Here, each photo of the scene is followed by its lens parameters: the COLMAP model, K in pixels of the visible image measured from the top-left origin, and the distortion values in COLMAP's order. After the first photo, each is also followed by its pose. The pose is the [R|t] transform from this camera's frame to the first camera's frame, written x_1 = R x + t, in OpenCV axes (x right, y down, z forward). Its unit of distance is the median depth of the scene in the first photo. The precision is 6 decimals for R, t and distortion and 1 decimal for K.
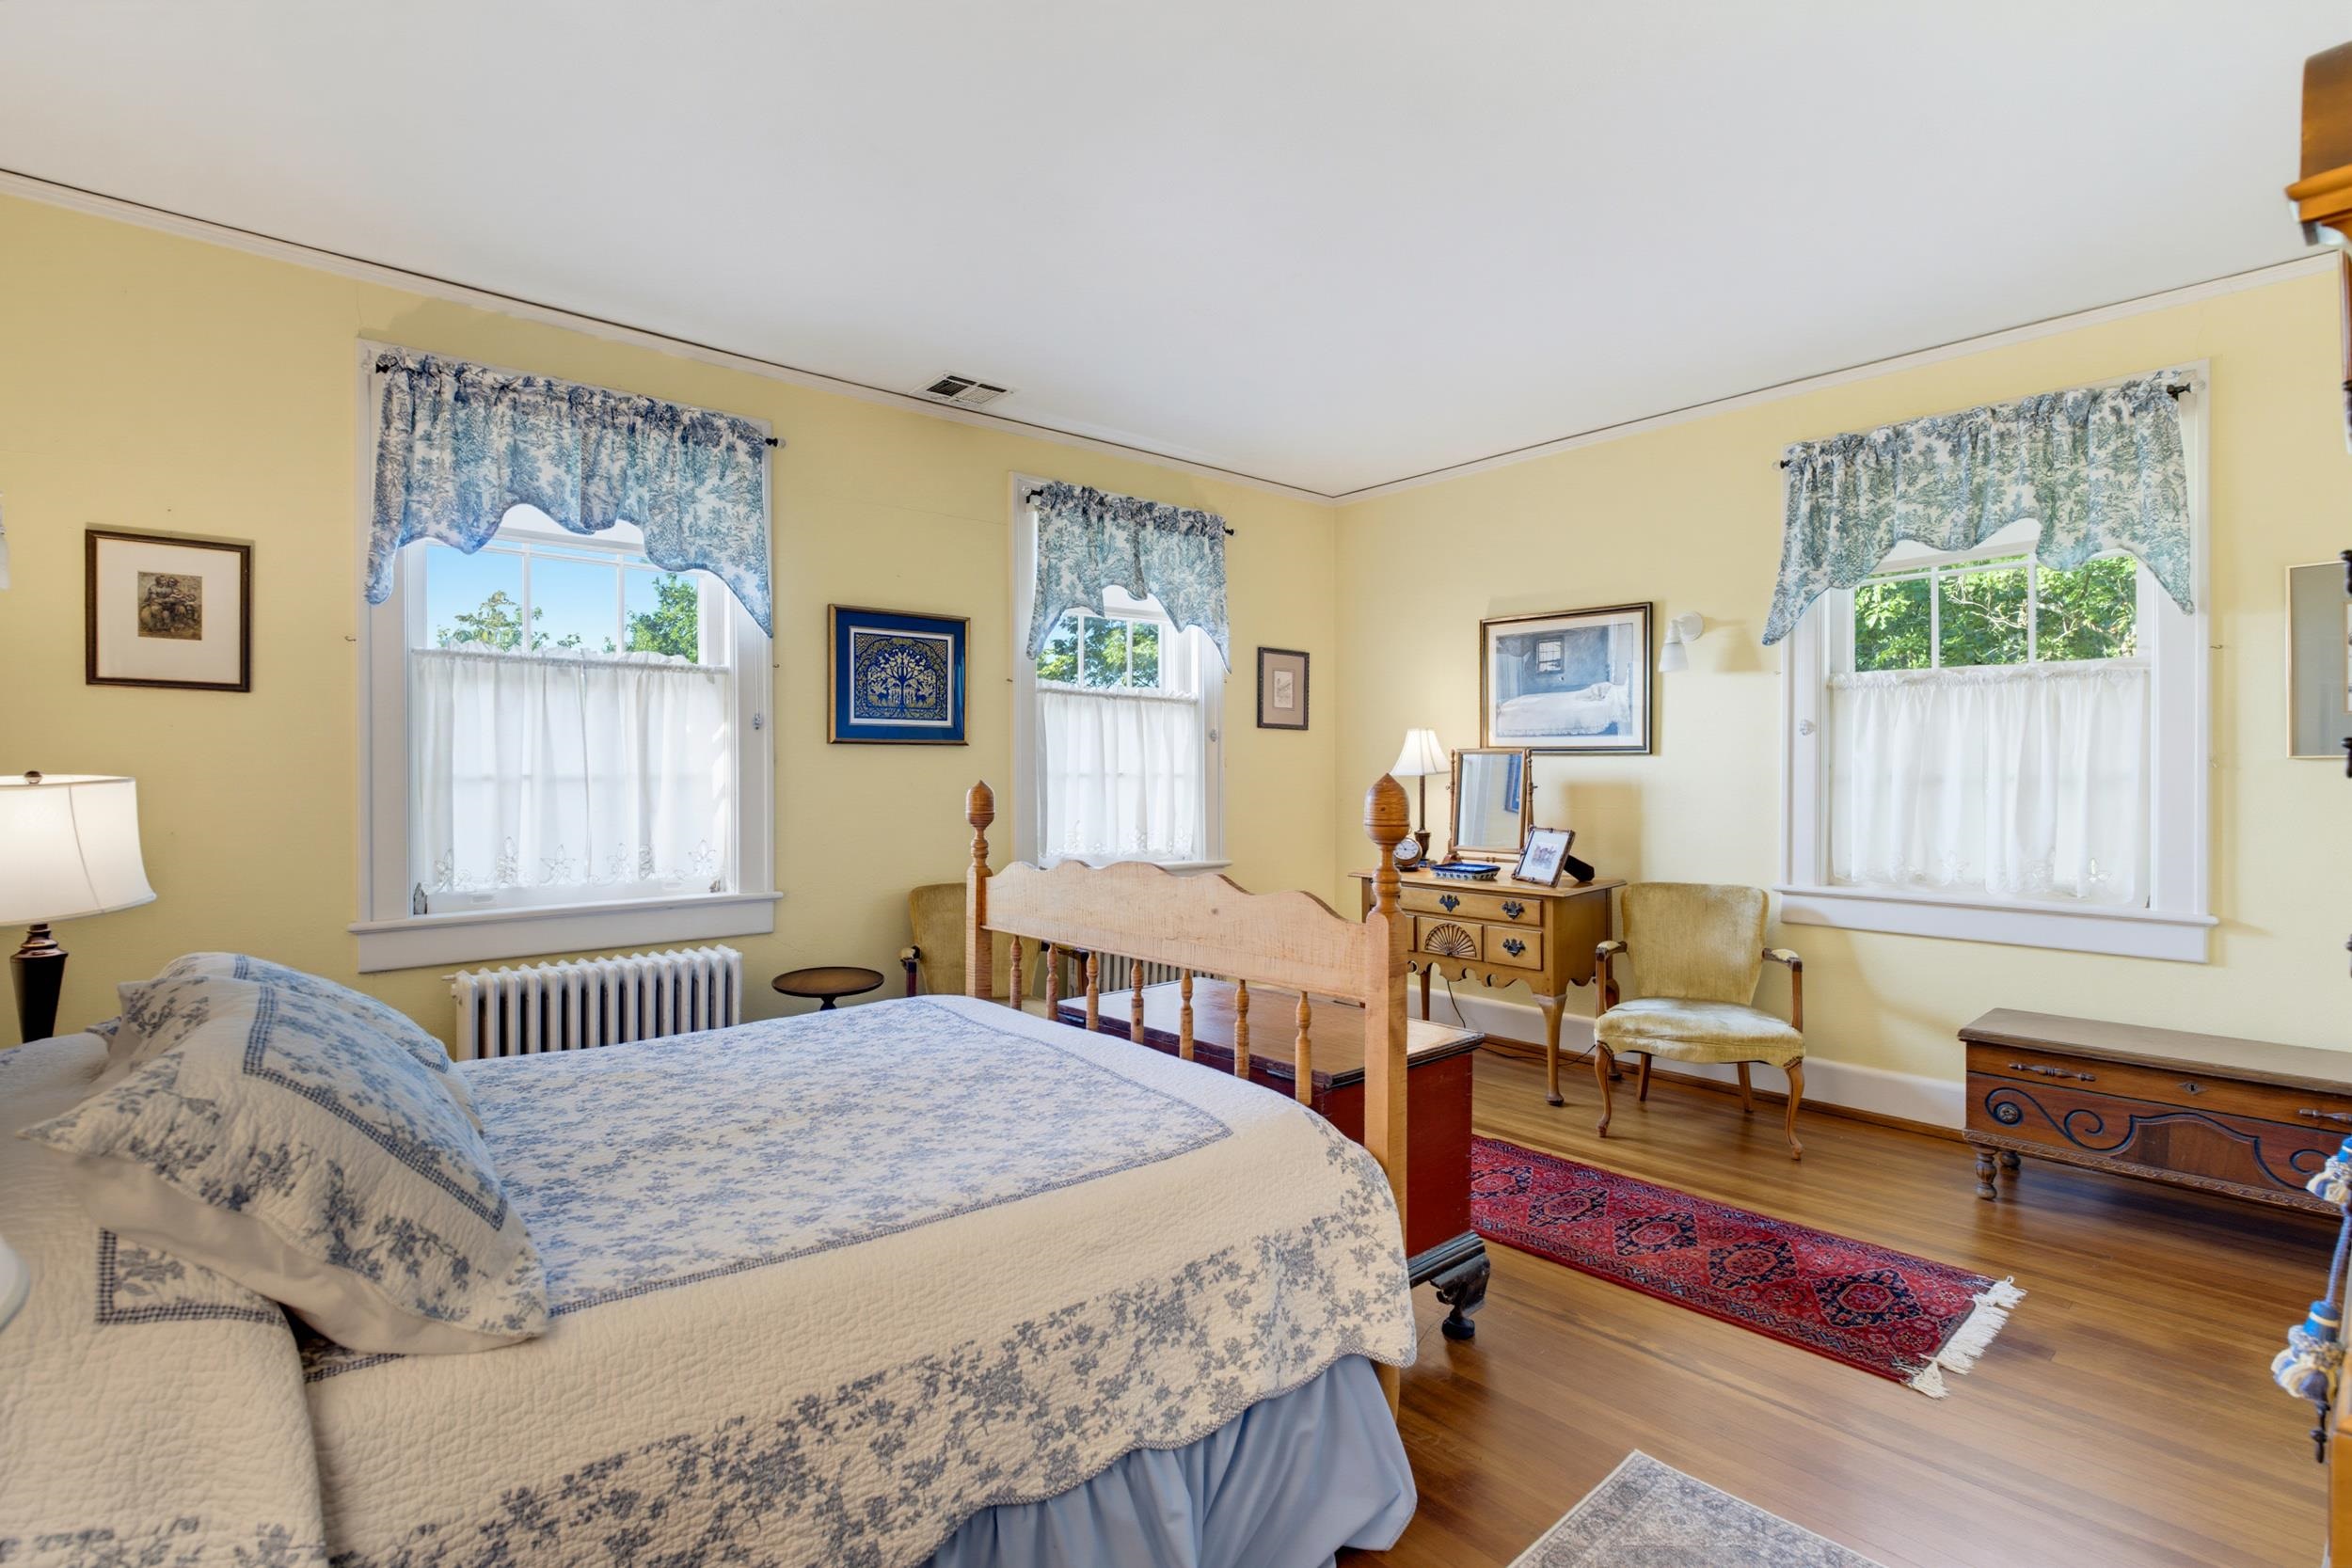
lens RADIAL K [[1086.2, 0, 1170.2], [0, 1086.2, 782.6], [0, 0, 1]] dist [-0.020001, 0.006141]
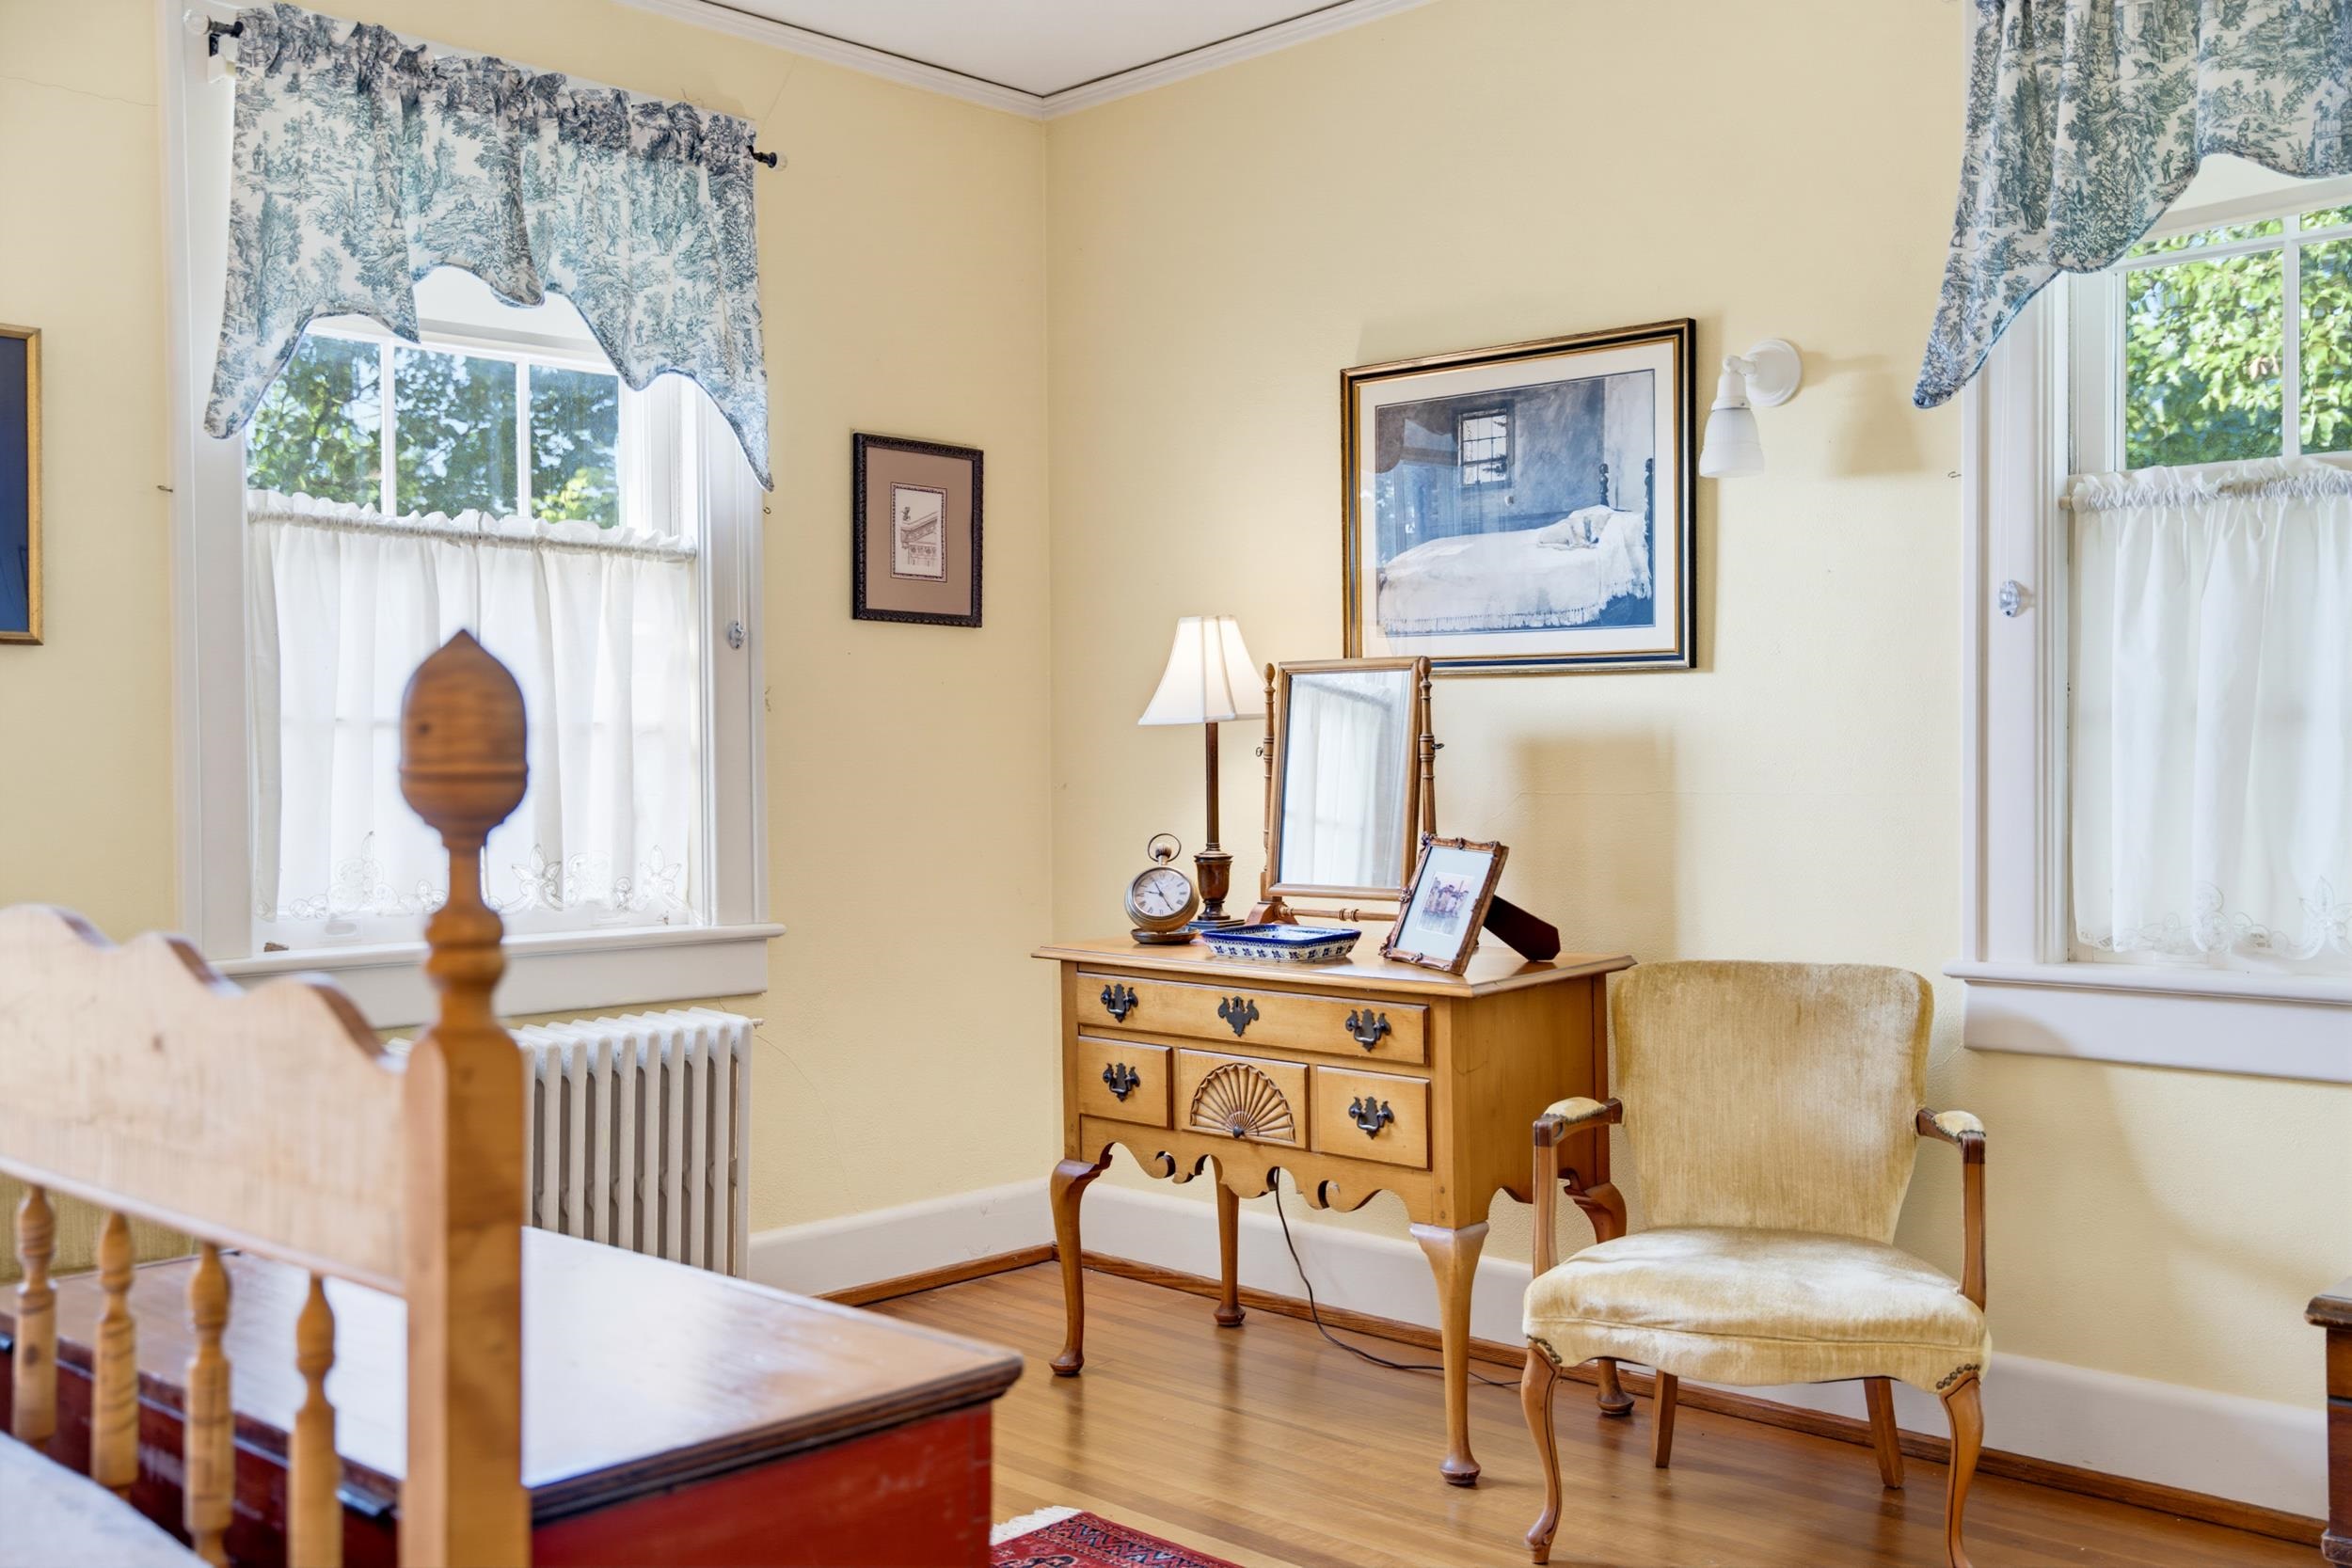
lens RADIAL K [[2212.3, 0, 1182.6], [0, 2212.3, 790.9], [0, 0, 1]] dist [0.012283, 0.000000]
pose [[0.995306, -0.006052, 0.096585, 0.164404], [0.005767, 0.999978, 0.003224, 0.020588], [-0.096602, -0.002652, 0.995320, 0.140427]]
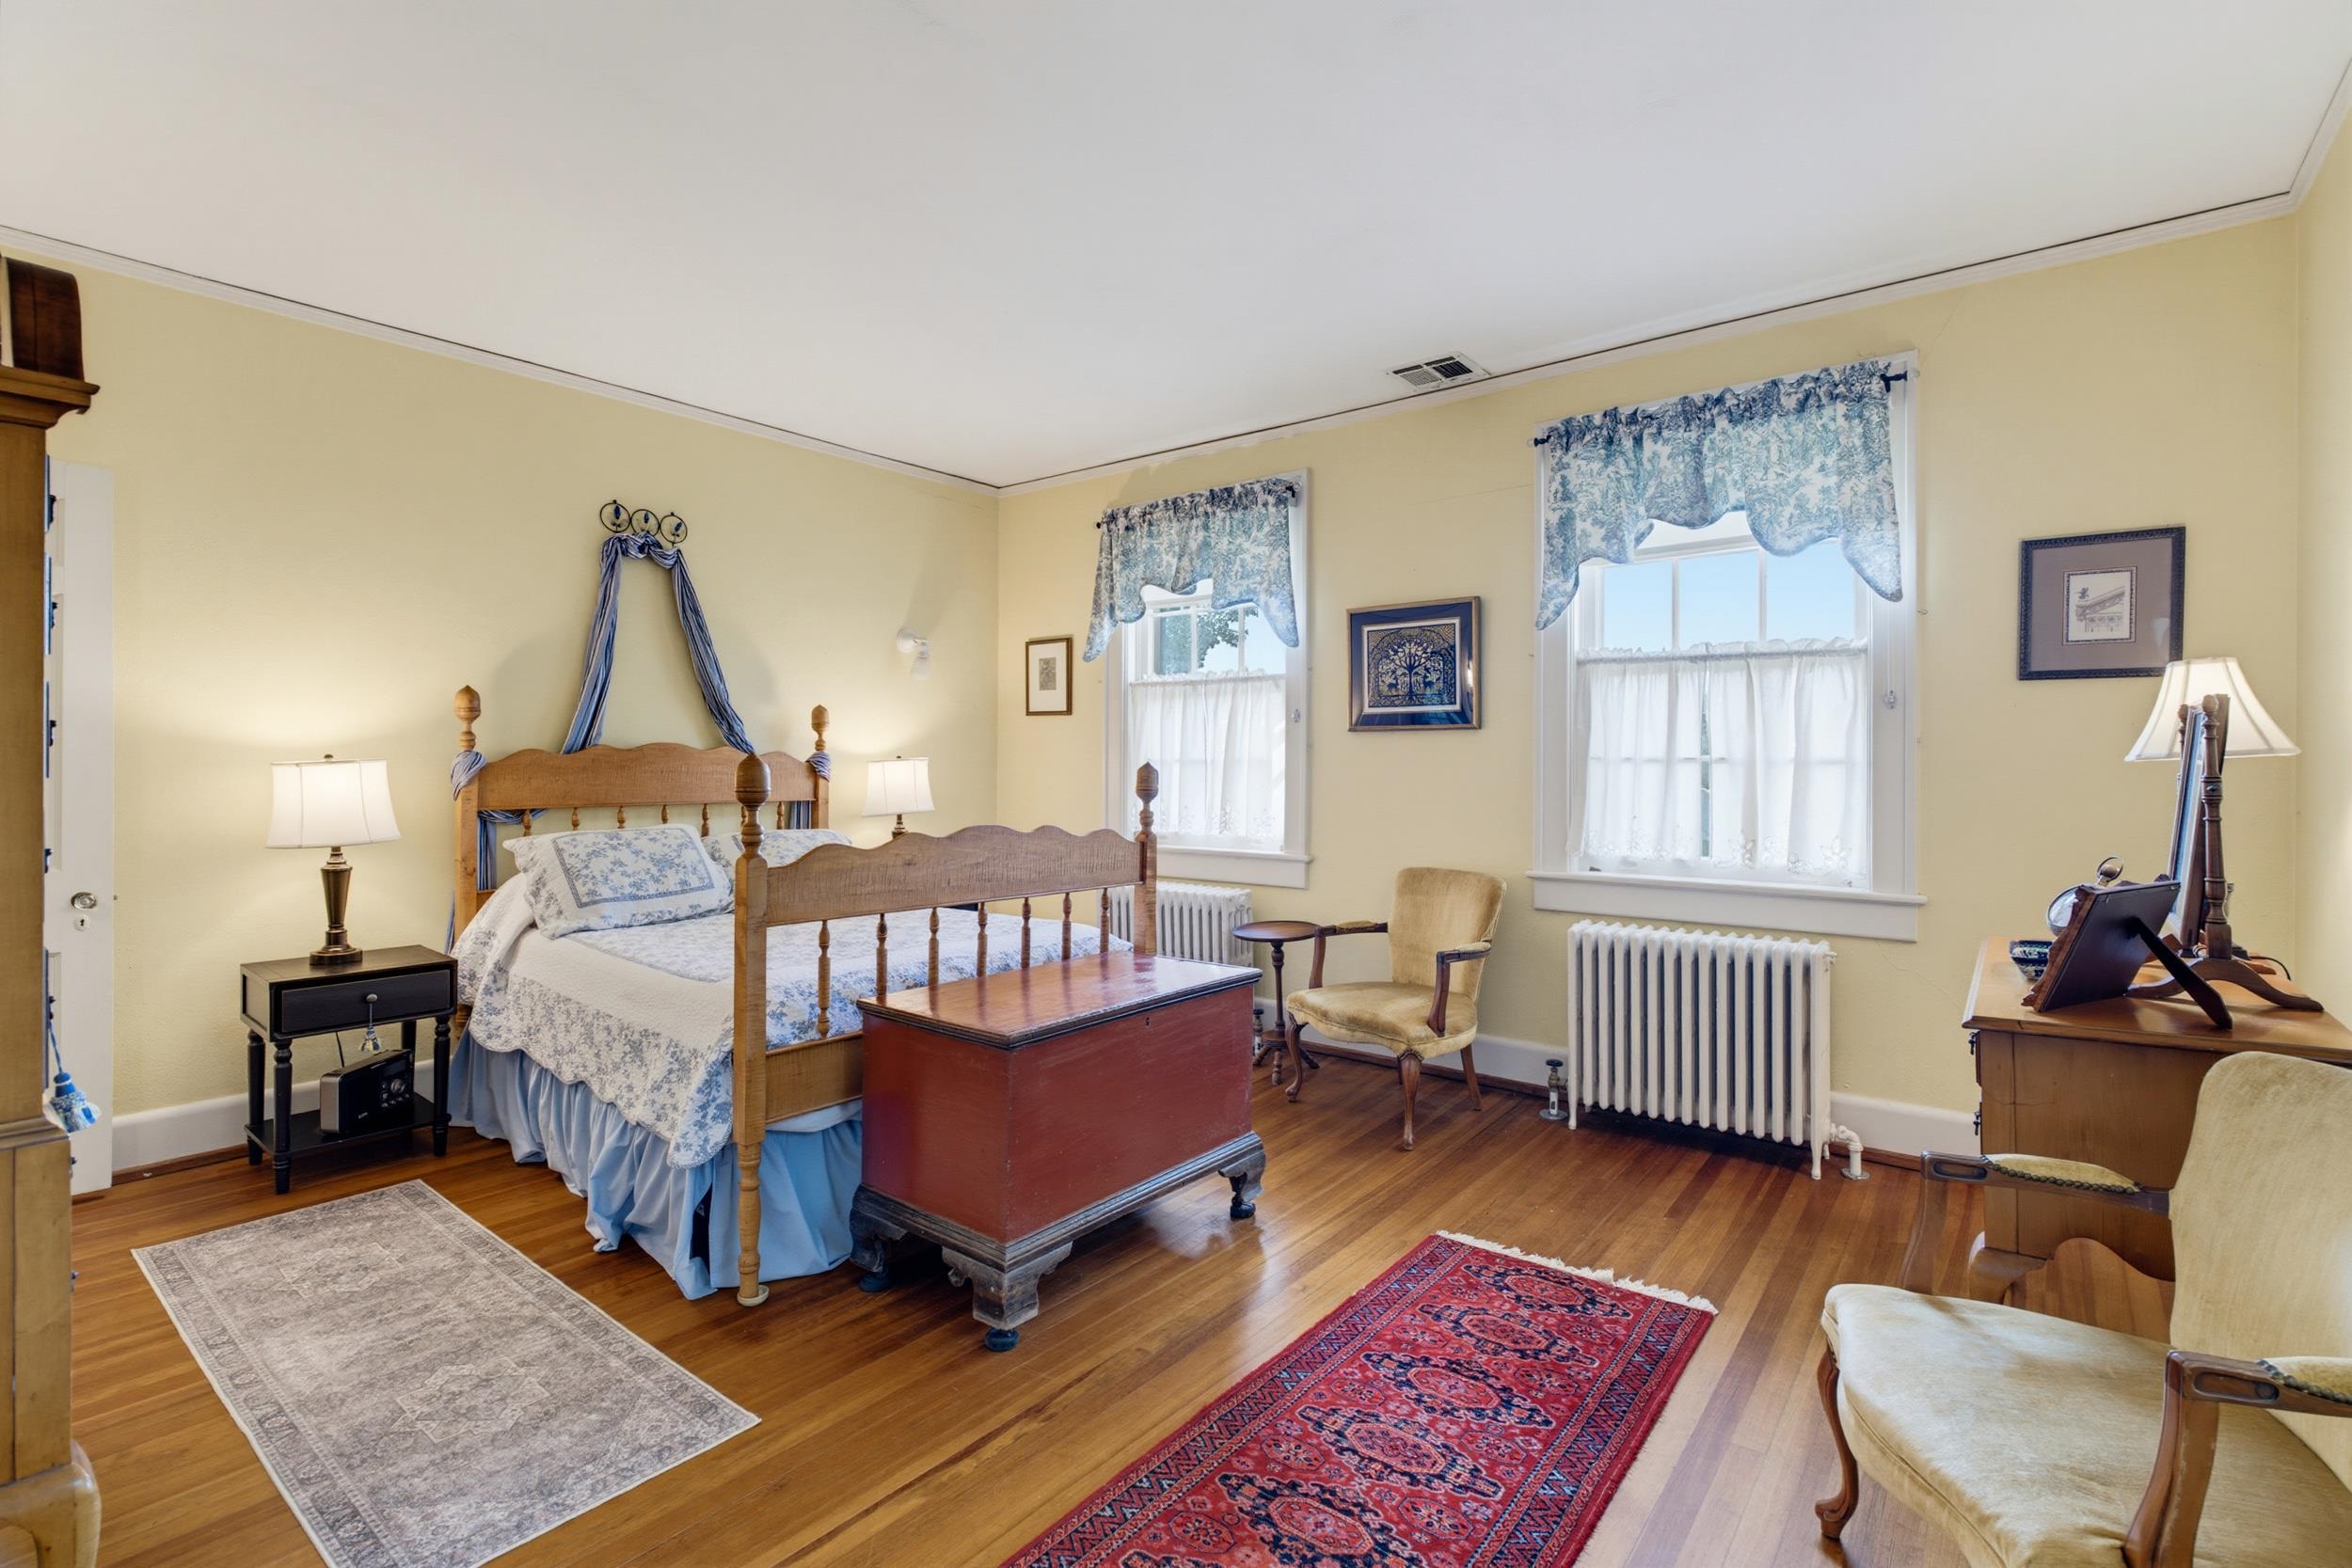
lens RADIAL K [[1086.2, 0, 1185.1], [0, 1086.2, 767.3], [0, 0, 1]] dist [-0.020001, 0.006141]
pose [[0.186923, 0.004444, -0.982364, 0.739037], [-0.012747, 0.999917, 0.002098, 0.000768], [0.982292, 0.012130, 0.186965, 0.590861]]
